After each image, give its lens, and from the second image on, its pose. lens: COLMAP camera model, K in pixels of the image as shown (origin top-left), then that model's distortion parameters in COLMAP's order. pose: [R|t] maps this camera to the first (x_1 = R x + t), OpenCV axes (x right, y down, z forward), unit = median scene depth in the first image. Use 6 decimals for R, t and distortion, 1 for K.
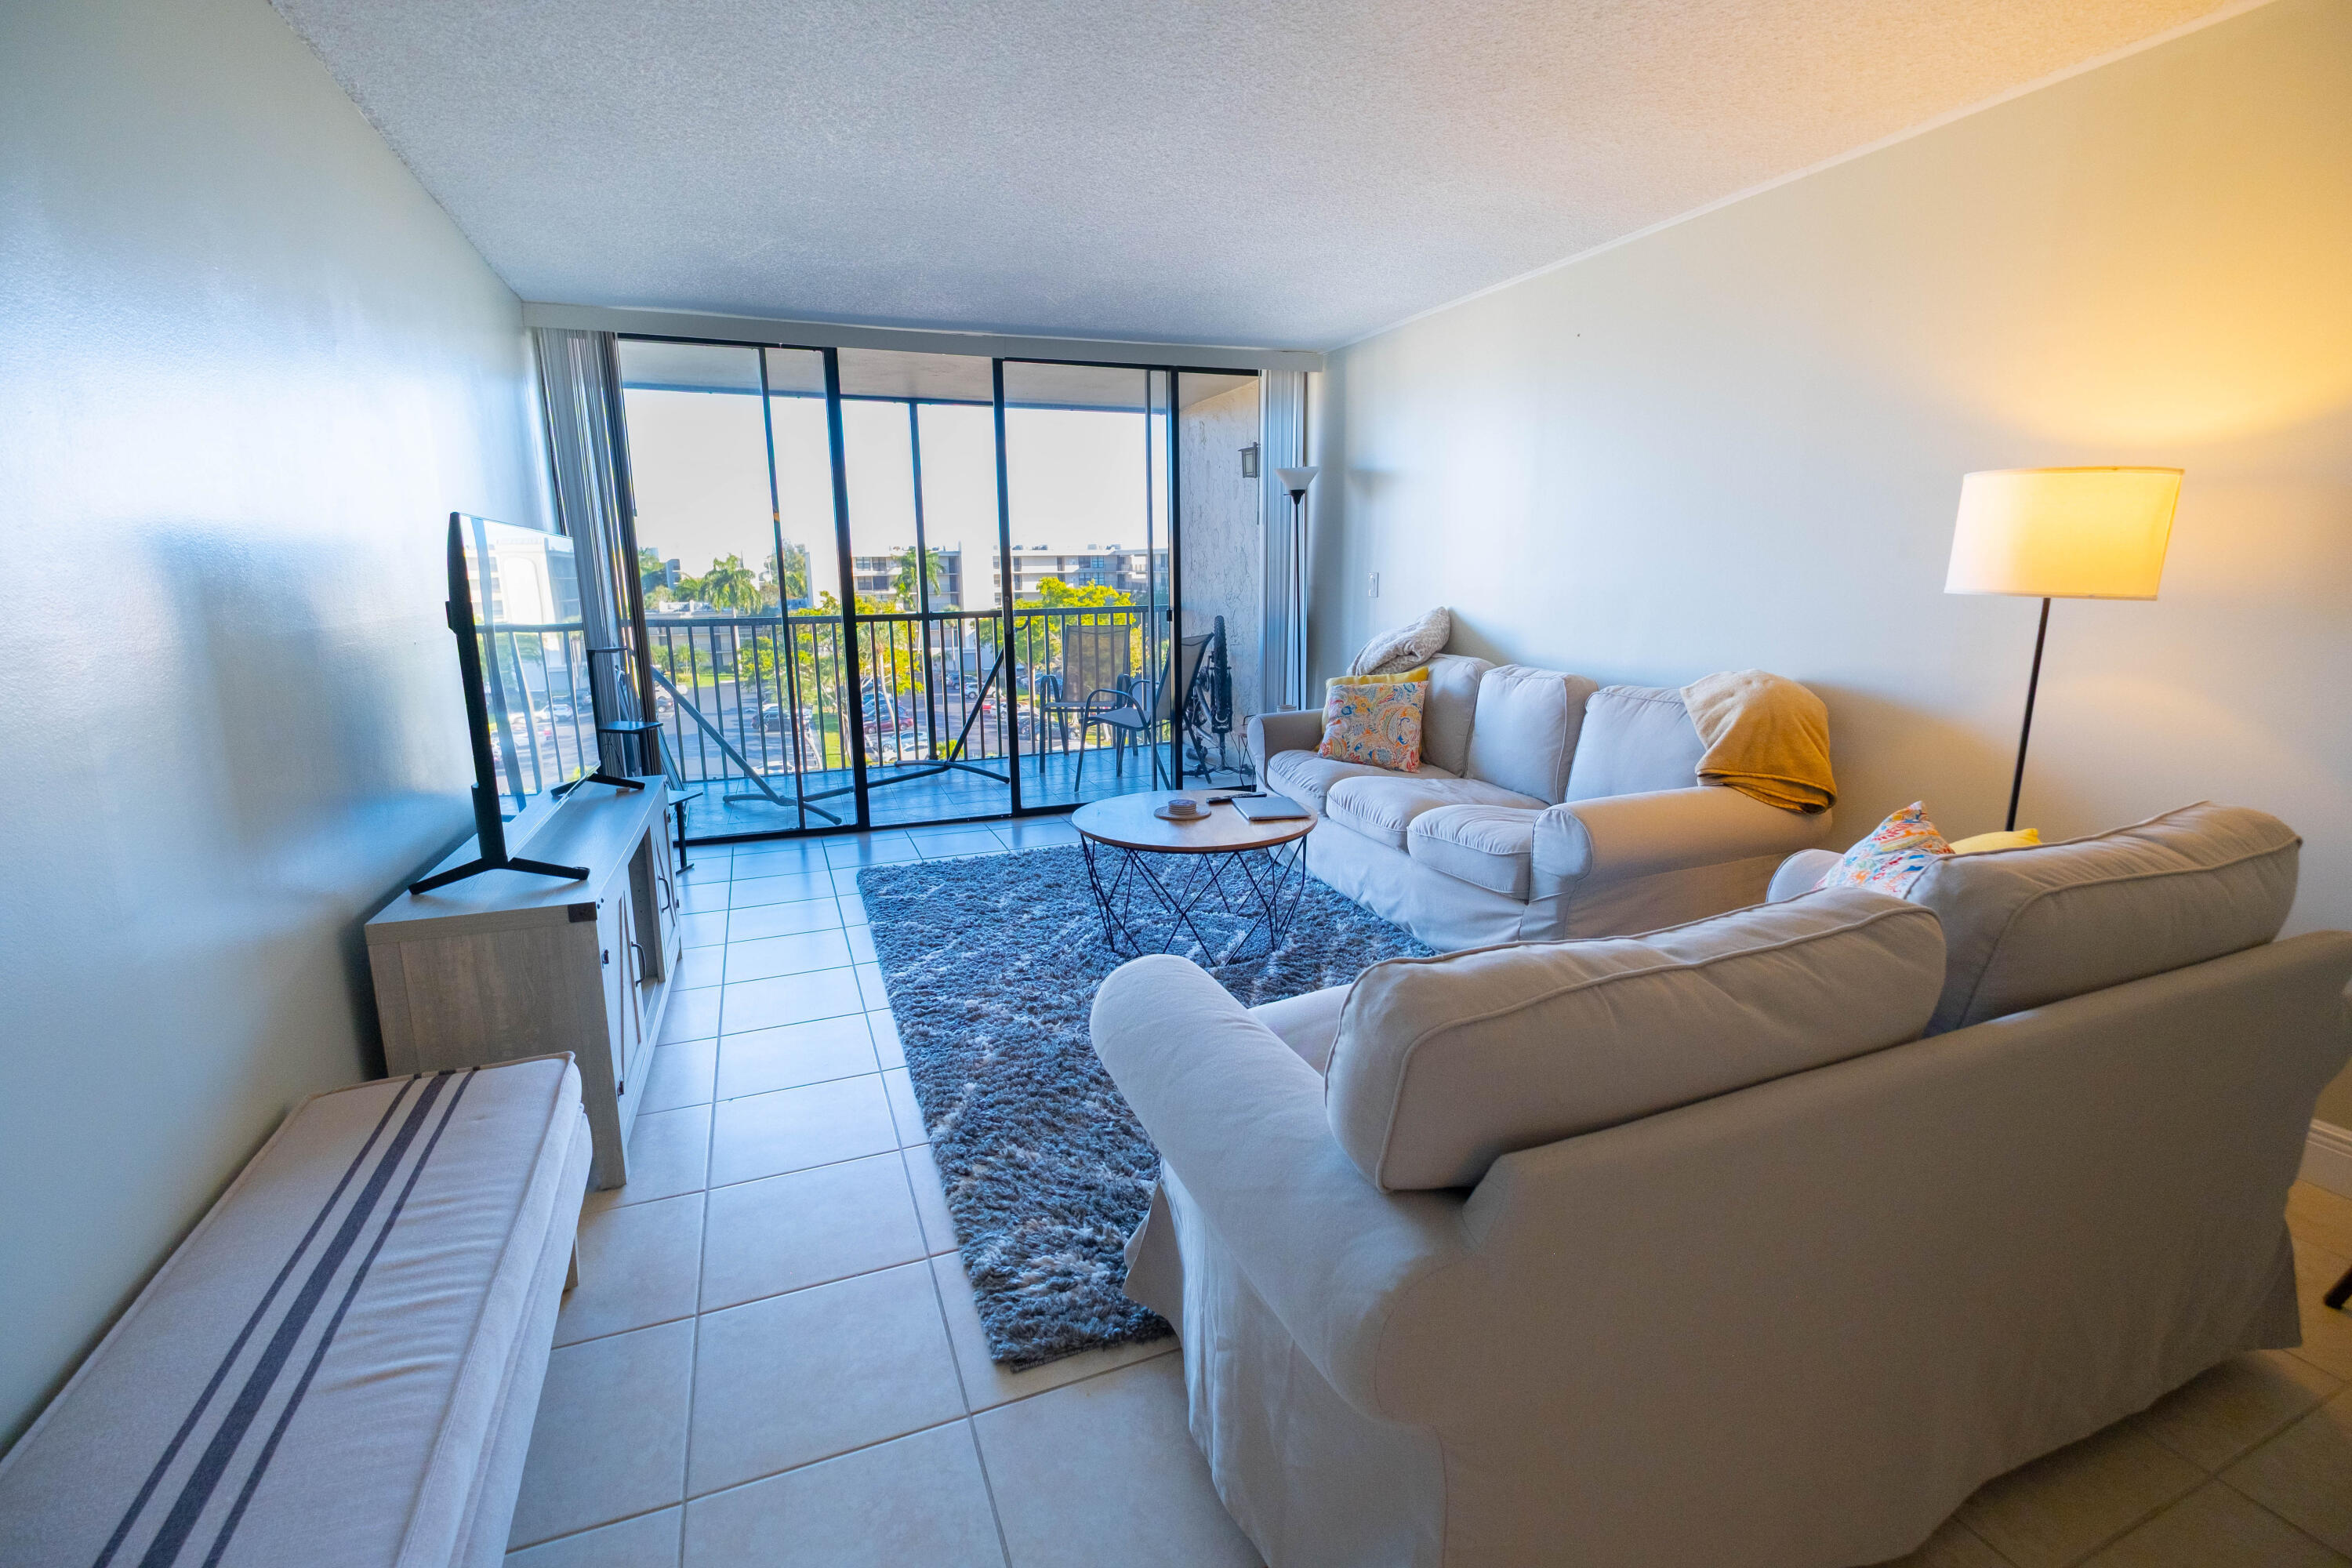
lens RADIAL K [[1026.6, 0, 1171.0], [0, 1026.6, 770.6], [0, 0, 1]] dist [-0.000899, -0.003141]
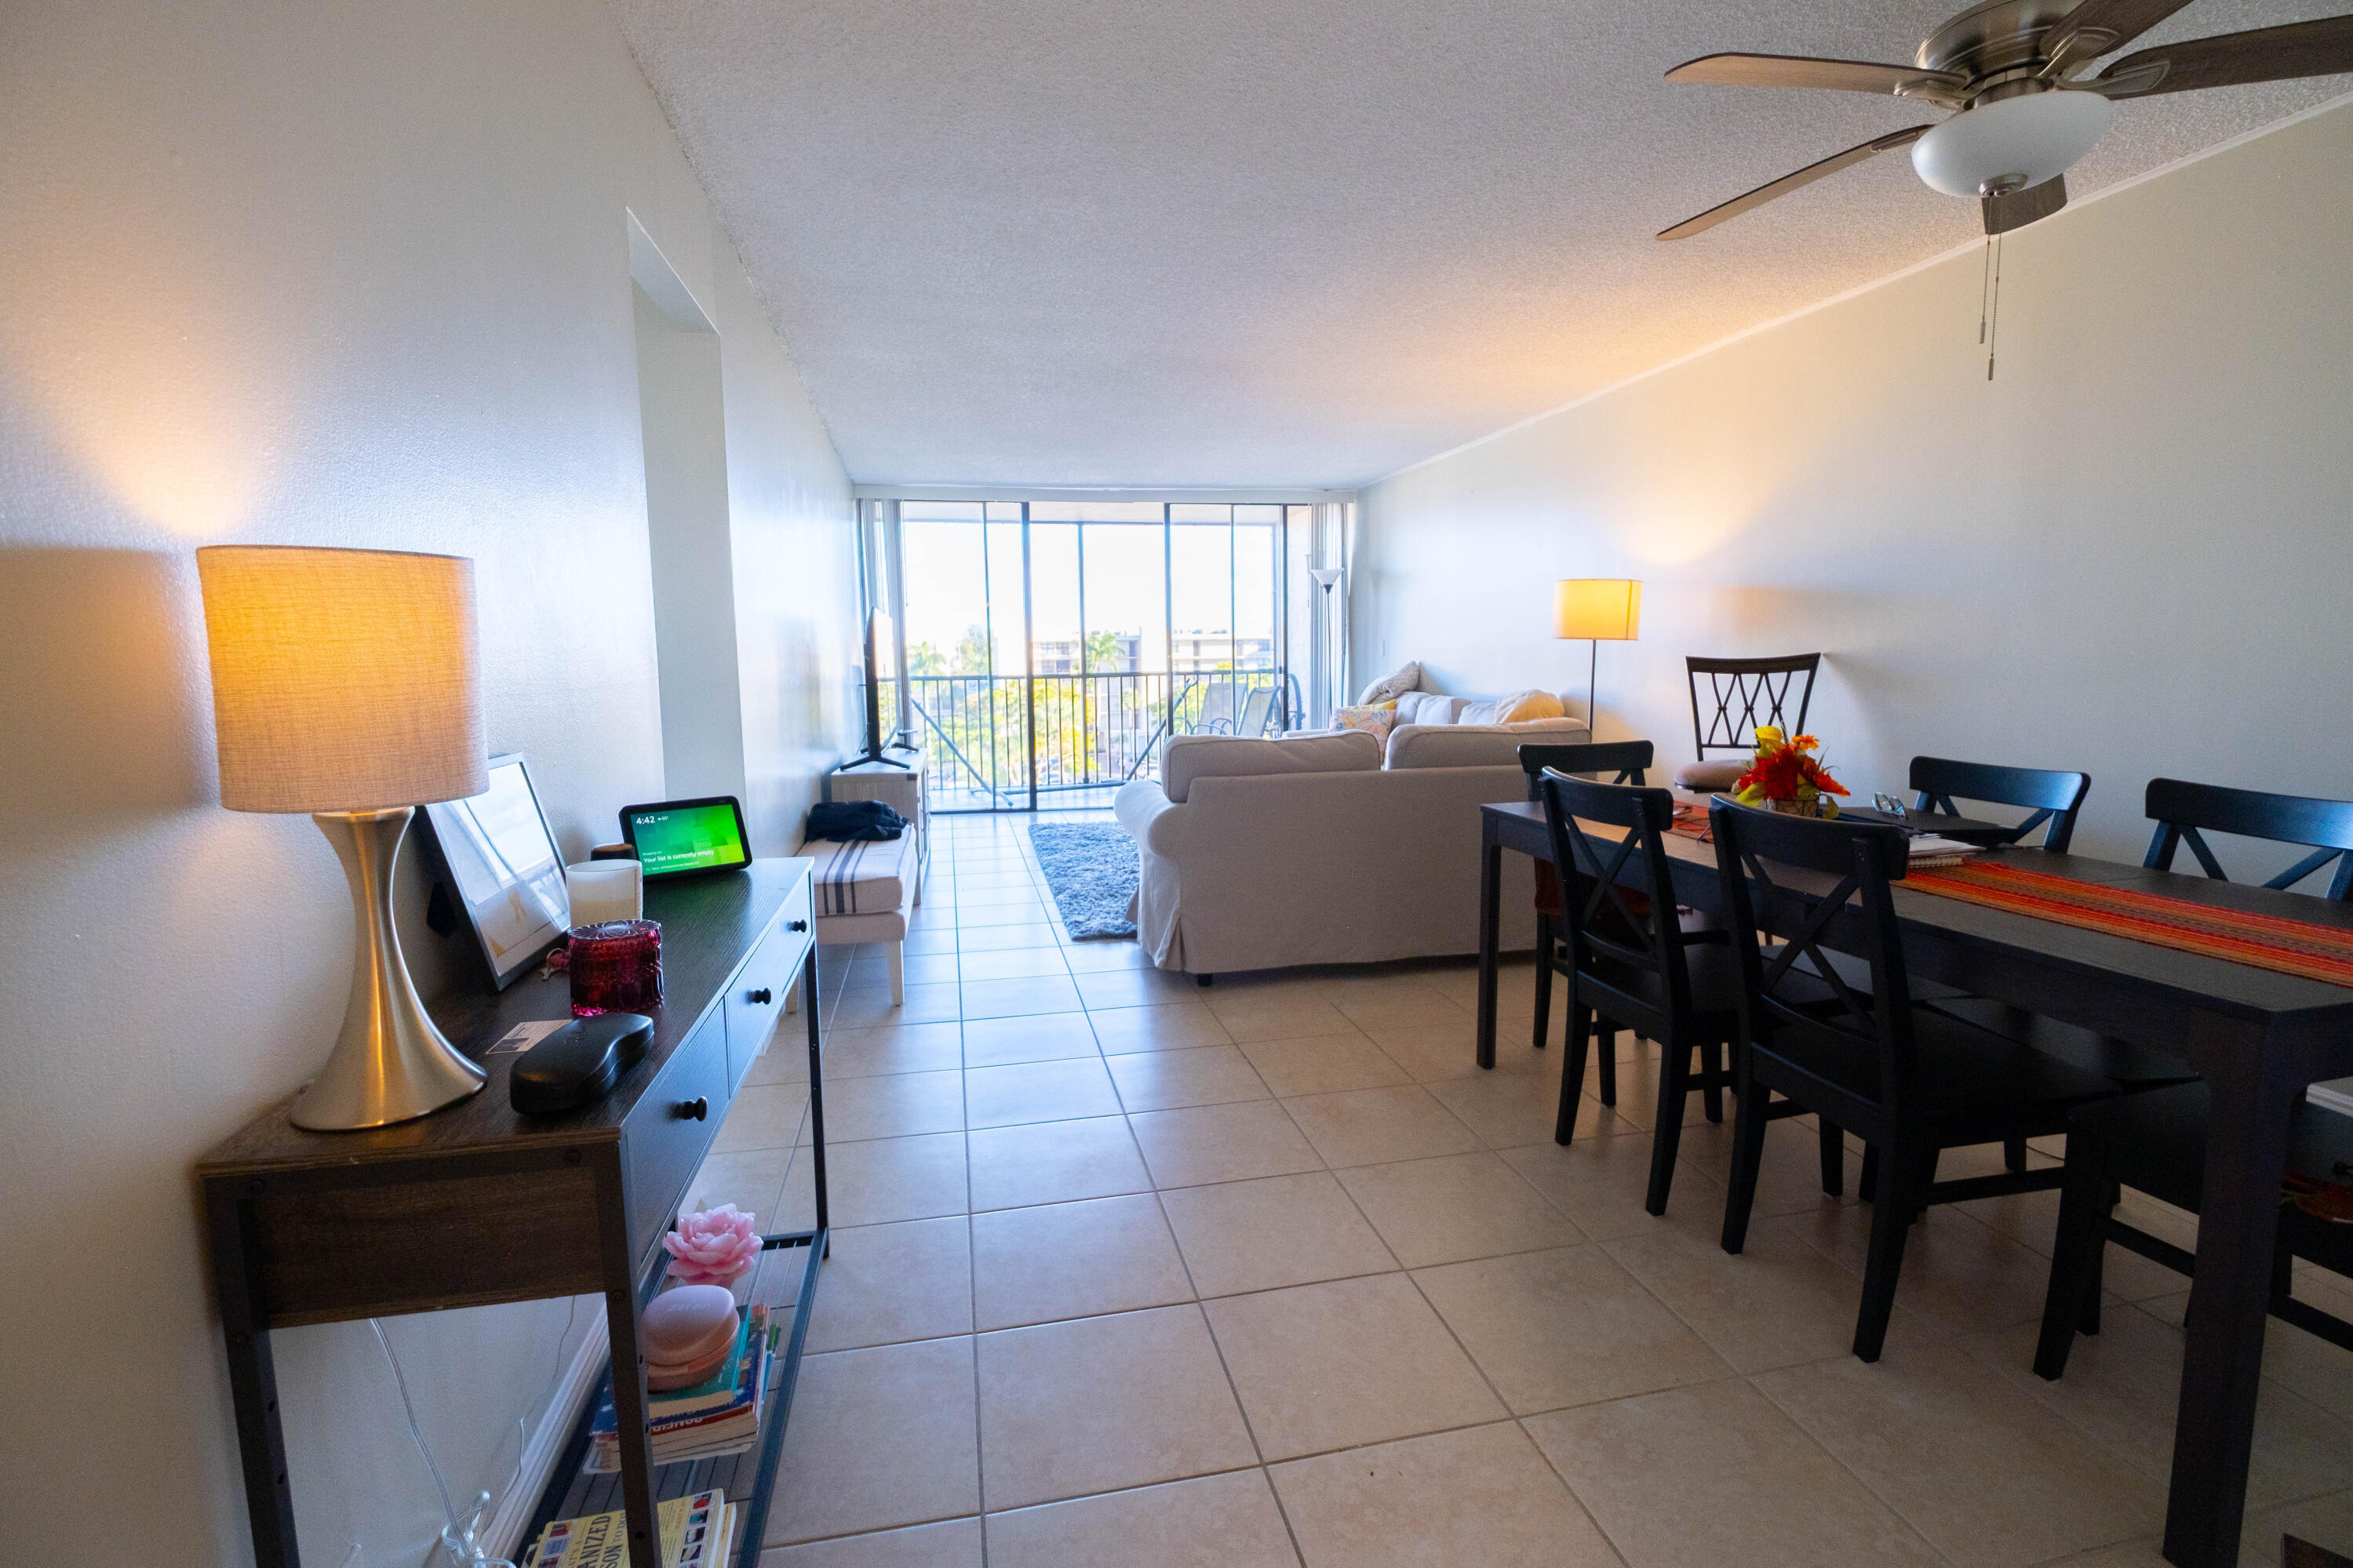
lens RADIAL K [[1086.4, 0, 1187.9], [0, 1086.4, 771.1], [0, 0, 1]] dist [-0.002449, -0.007619]
pose [[0.987277, 0.016382, -0.158161, 0.209709], [-0.029946, 0.996036, -0.083758, 0.153782], [0.156162, 0.087429, 0.983854, -0.642735]]
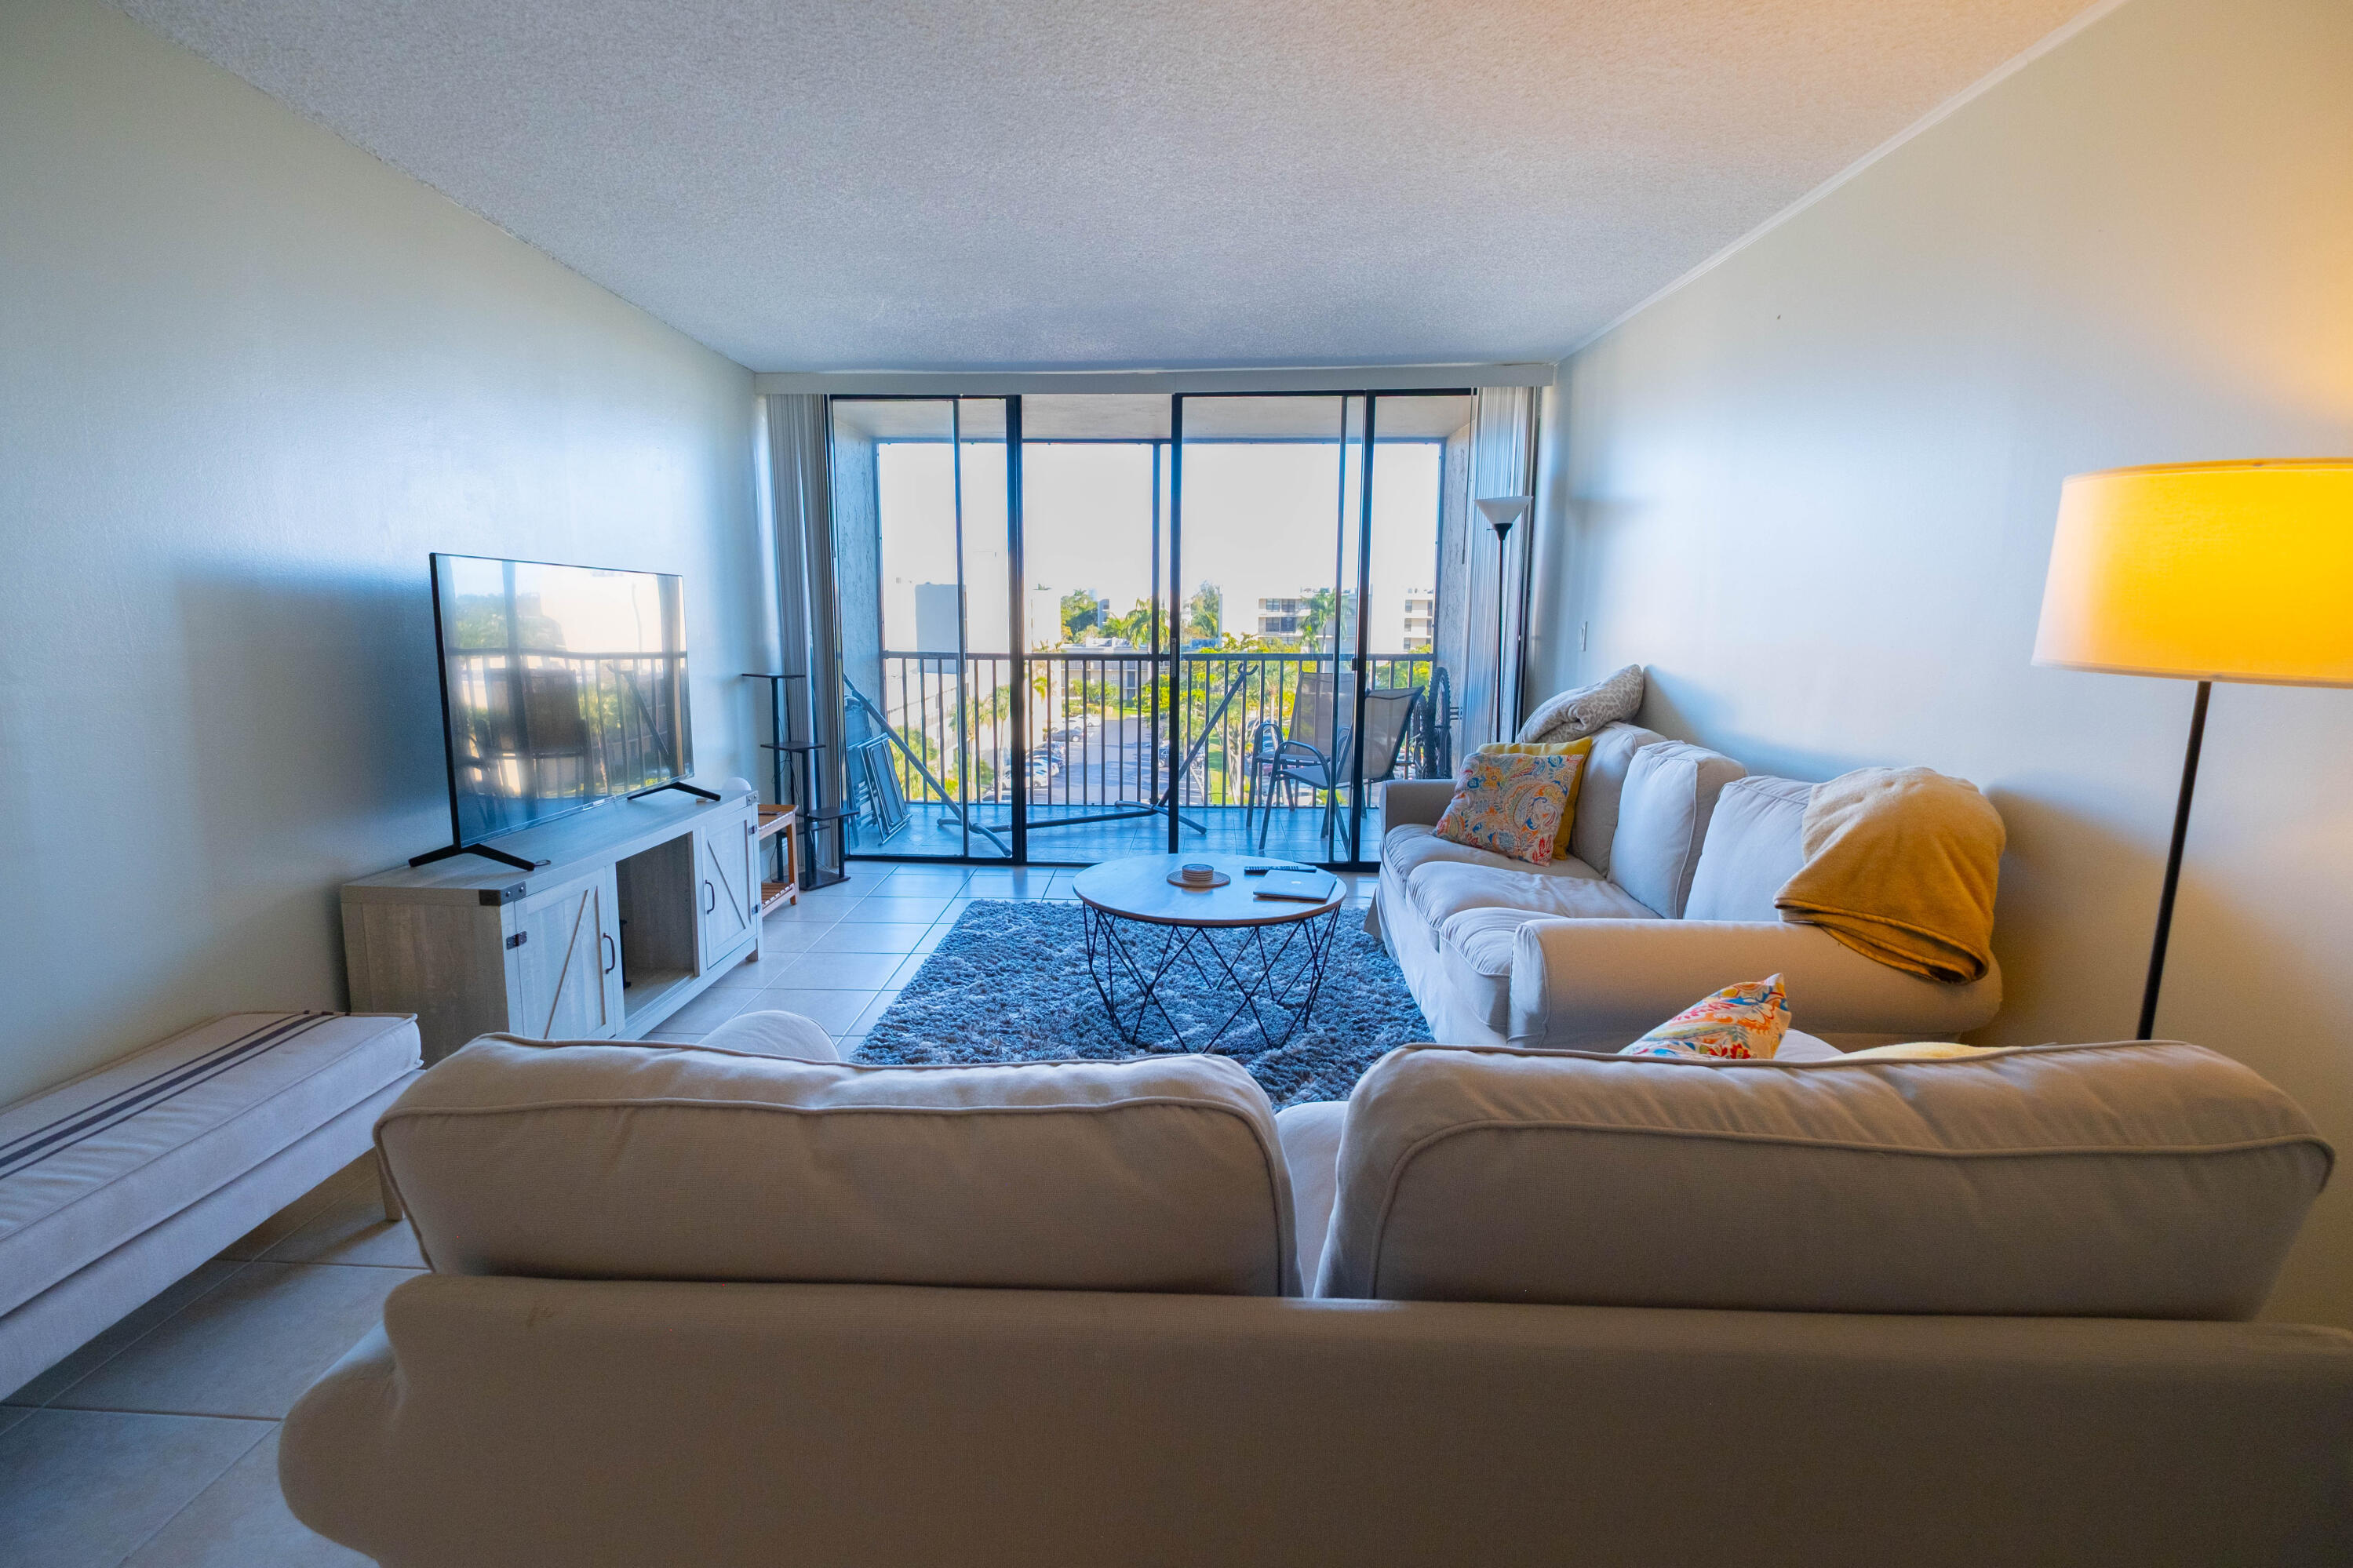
lens RADIAL K [[1075.2, 0, 1145.9], [0, 1075.2, 784.0], [0, 0, 1]] dist [-0.000140, -0.000857]
pose [[0.913778, 0.079457, -0.398367, 0.279568], [-0.093337, 0.995513, -0.015534, -0.019313], [0.395346, 0.051377, 0.917094, 0.088017]]
